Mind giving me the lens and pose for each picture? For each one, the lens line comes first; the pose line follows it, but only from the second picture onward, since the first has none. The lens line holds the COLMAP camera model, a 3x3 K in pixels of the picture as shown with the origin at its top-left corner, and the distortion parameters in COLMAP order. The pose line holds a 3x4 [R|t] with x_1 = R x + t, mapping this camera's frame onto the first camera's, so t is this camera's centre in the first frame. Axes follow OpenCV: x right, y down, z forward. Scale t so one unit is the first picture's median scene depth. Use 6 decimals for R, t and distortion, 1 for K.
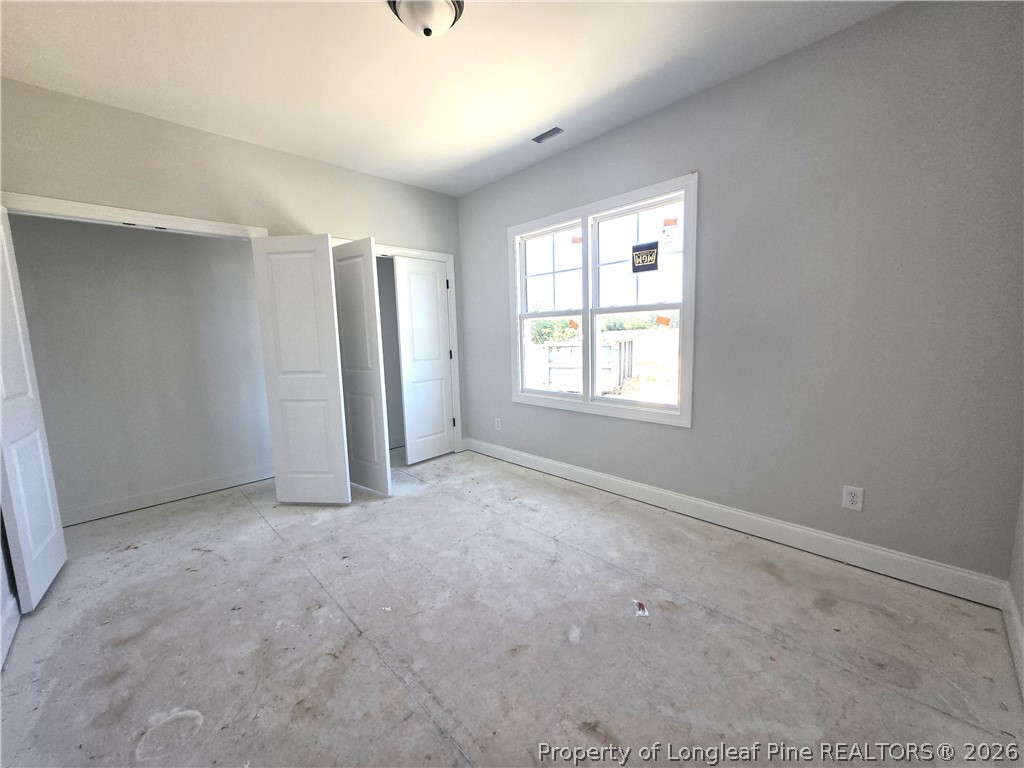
lens RADIAL K [[404.0, 0, 509.1], [0, 404.0, 378.5], [0, 0, 1]] dist [0.001476, -0.000428]
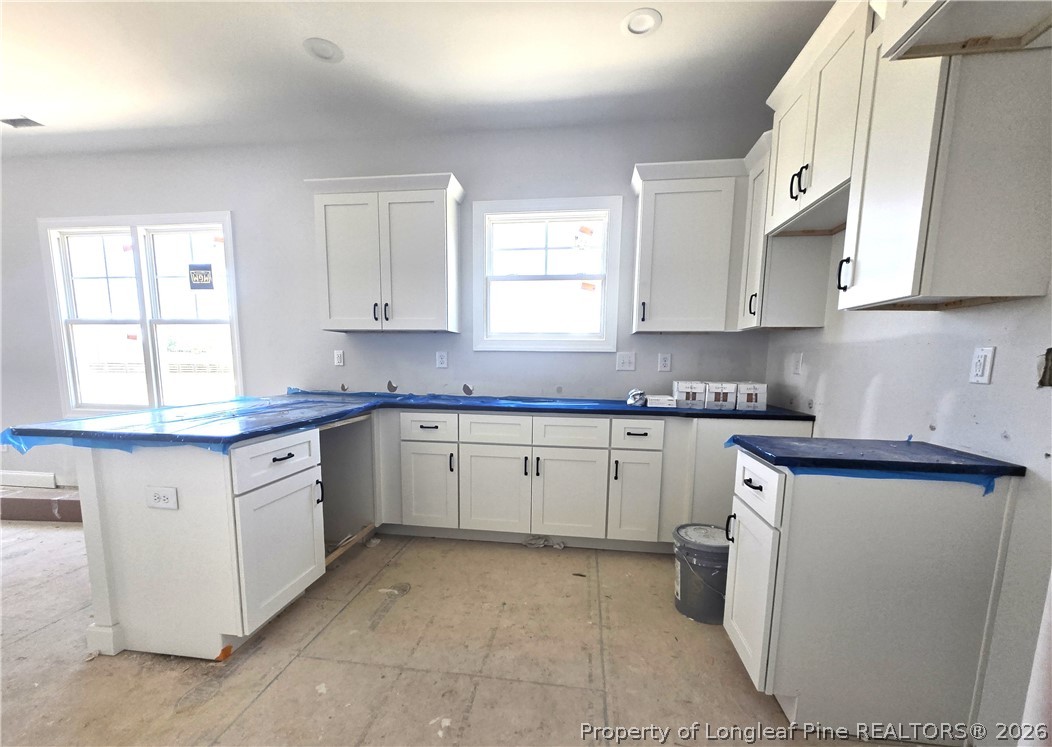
lens RADIAL K [[443.5, 0, 521.5], [0, 443.5, 421.1], [0, 0, 1]] dist [0.002530, -0.000217]
pose [[0.788311, -0.033844, 0.614345, 0.244119], [0.028755, 0.999422, 0.018159, 0.087471], [-0.614604, 0.003350, 0.788829, -0.443339]]
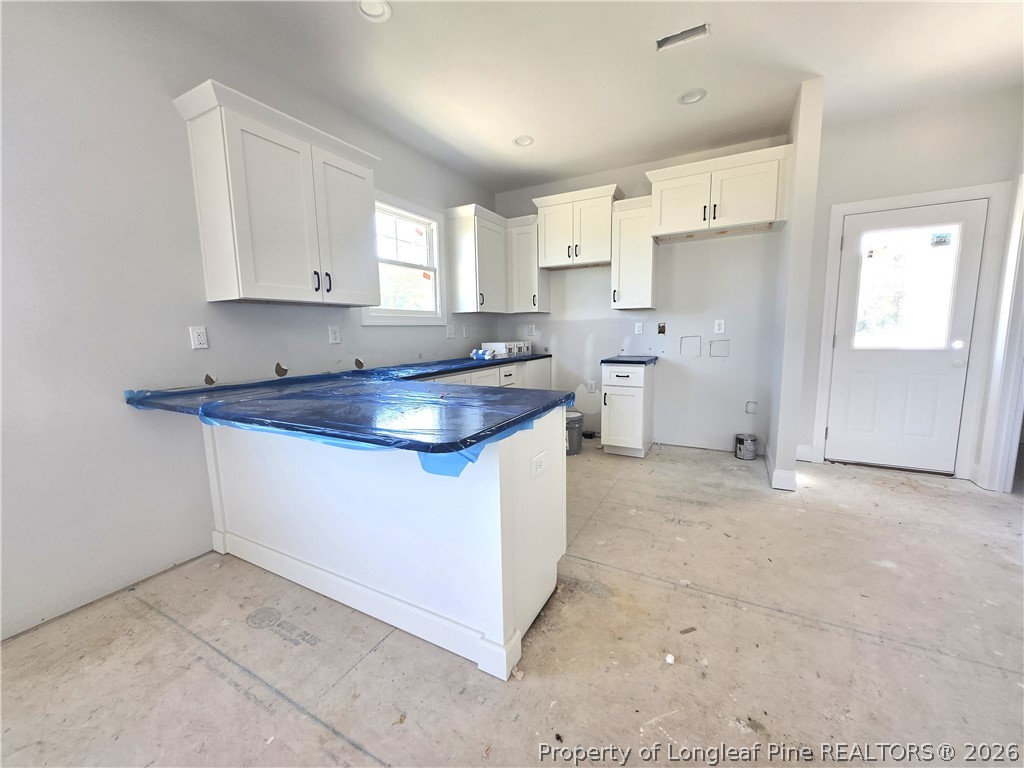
lens RADIAL K [[404.0, 0, 510.9], [0, 404.0, 383.9], [0, 0, 1]] dist [0.001476, -0.000428]
pose [[-0.306414, -0.082719, 0.948297, -0.227704], [0.140361, 0.981401, 0.130960, 0.003699], [-0.941493, 0.173232, -0.289104, 0.379376]]
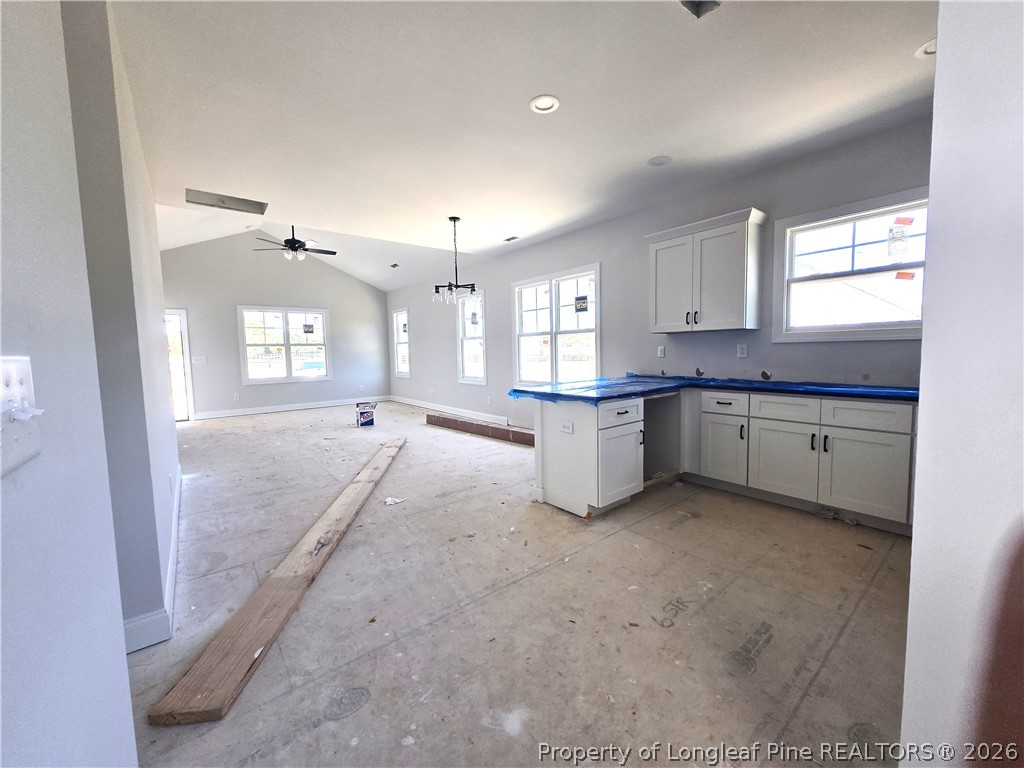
lens RADIAL K [[404.0, 0, 516.0], [0, 404.0, 378.9], [0, 0, 1]] dist [0.001476, -0.000428]
pose [[0.996134, 0.025051, -0.084196, 0.188878], [-0.028679, 0.998699, -0.042157, 0.105982], [0.083031, 0.044409, 0.995557, -0.721405]]
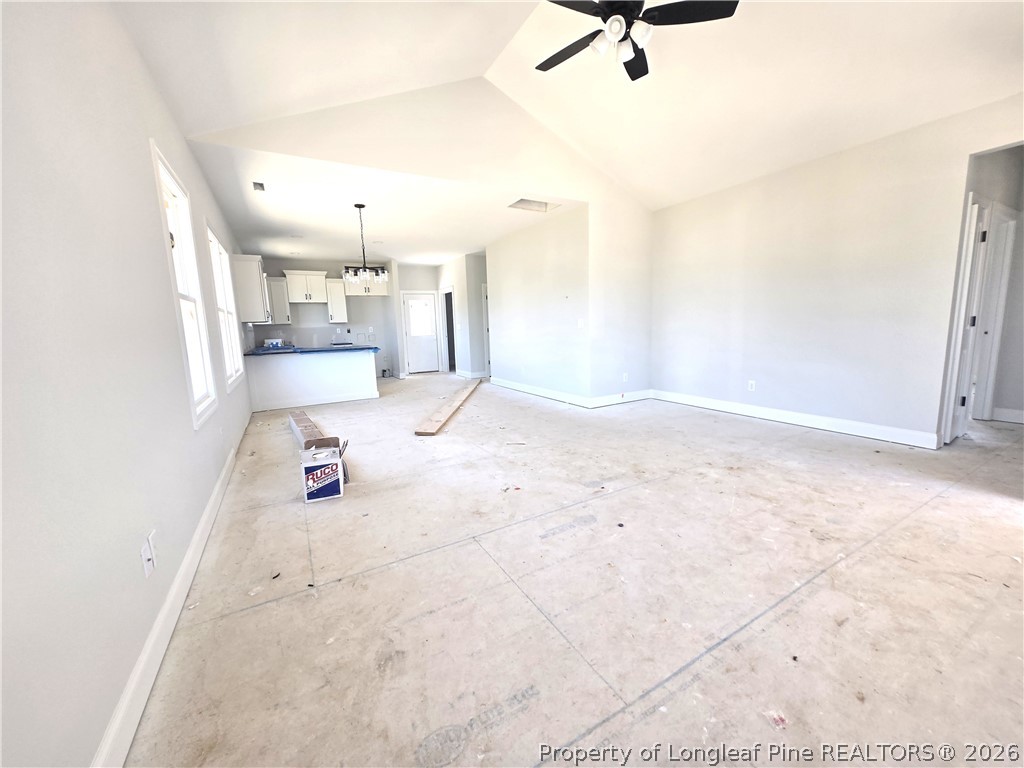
lens RADIAL K [[404.0, 0, 515.4], [0, 404.0, 380.5], [0, 0, 1]] dist [0.001476, -0.000428]
pose [[-0.968523, 0.041473, 0.245446, -1.090473], [0.101702, 0.965900, 0.238104, -0.167724], [-0.227201, 0.255571, -0.939714, 2.173462]]
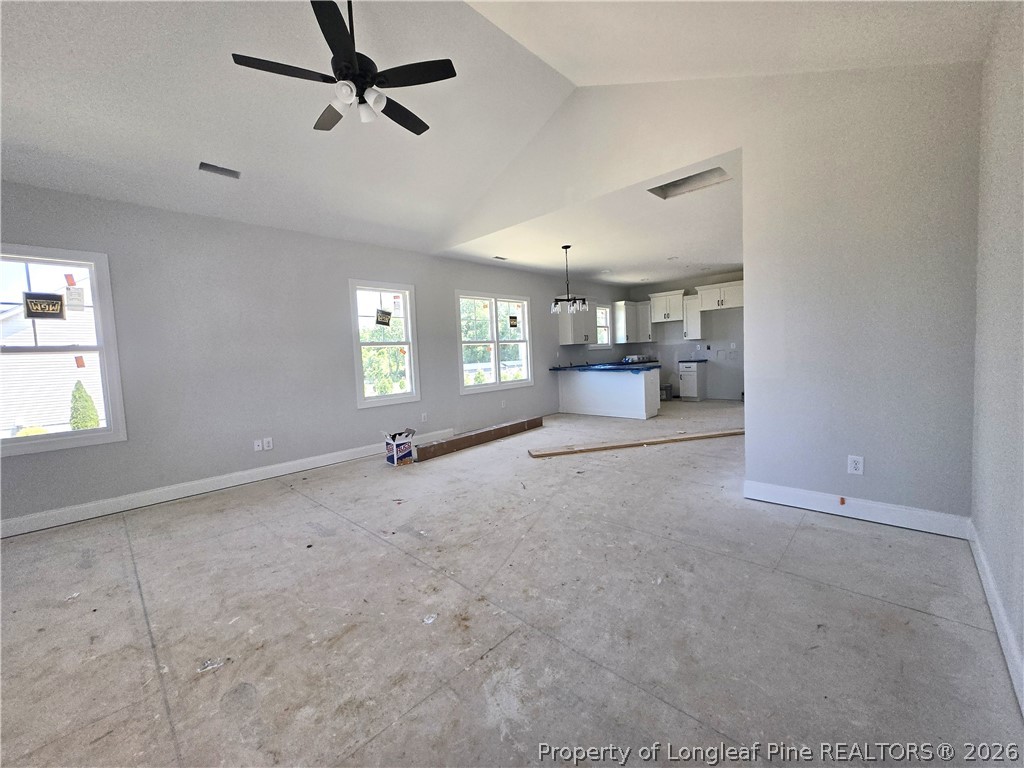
lens RADIAL K [[404.0, 0, 514.3], [0, 404.0, 379.3], [0, 0, 1]] dist [0.001476, -0.000428]
pose [[-0.043757, -0.020082, 0.998840, -1.952600], [0.164591, 0.985991, 0.027034, -0.015826], [-0.985391, 0.165583, -0.039839, 1.048935]]
